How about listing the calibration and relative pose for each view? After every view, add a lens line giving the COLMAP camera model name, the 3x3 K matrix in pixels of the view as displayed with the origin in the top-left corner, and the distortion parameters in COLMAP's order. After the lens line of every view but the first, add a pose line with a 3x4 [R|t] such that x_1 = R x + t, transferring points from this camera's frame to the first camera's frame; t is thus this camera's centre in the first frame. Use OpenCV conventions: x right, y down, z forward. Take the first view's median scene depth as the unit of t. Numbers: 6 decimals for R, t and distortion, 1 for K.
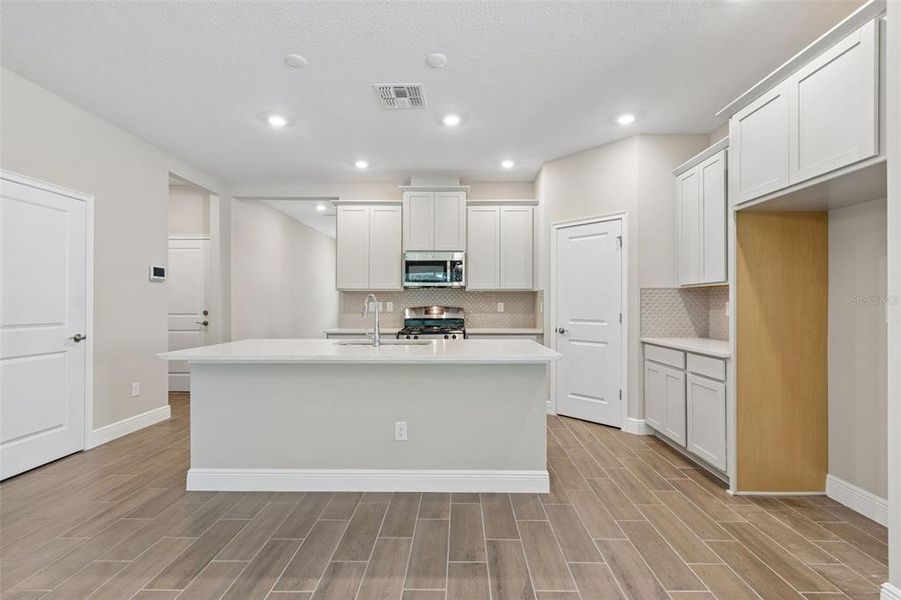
lens RADIAL K [[397.5, 0, 455.5], [0, 397.5, 300.9], [0, 0, 1]] dist [0.000121, -0.000710]
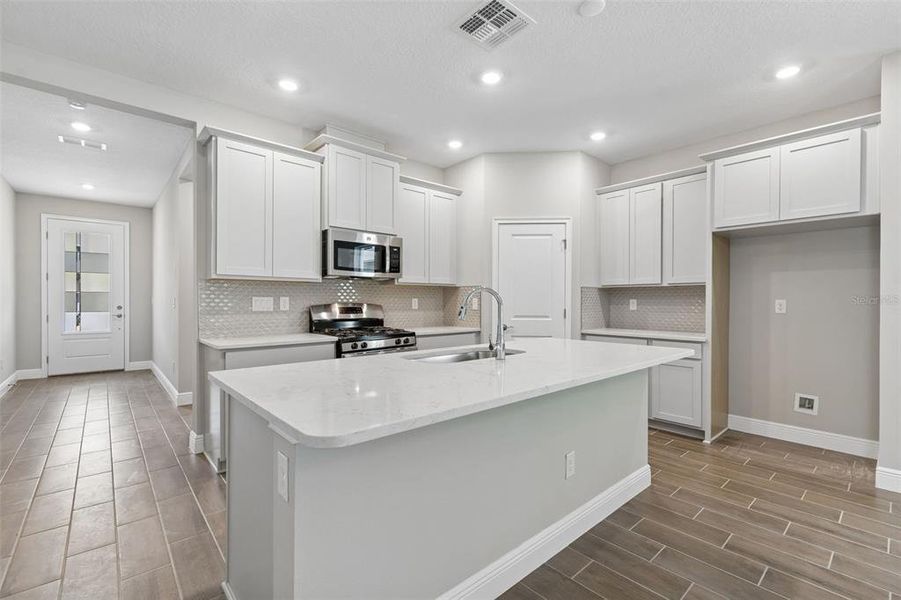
lens RADIAL K [[397.5, 0, 455.5], [0, 397.5, 300.9], [0, 0, 1]] dist [0.000121, -0.000710]
pose [[0.739418, 0.001726, 0.673245, -0.500252], [-0.008326, 0.999944, 0.006581, 0.003133], [-0.673195, -0.010472, 0.739390, 0.351298]]
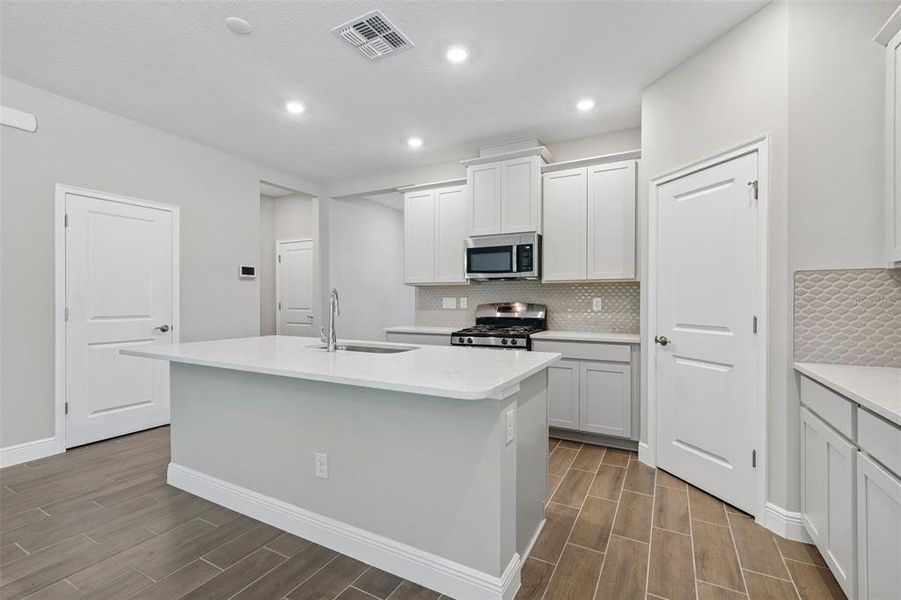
lens RADIAL K [[397.5, 0, 455.5], [0, 397.5, 300.9], [0, 0, 1]] dist [0.000121, -0.000710]
pose [[0.886676, 0.002251, -0.462386, 0.269842], [0.002624, 0.999948, 0.009900, 0.001795], [0.462384, -0.009992, 0.886624, 0.267487]]
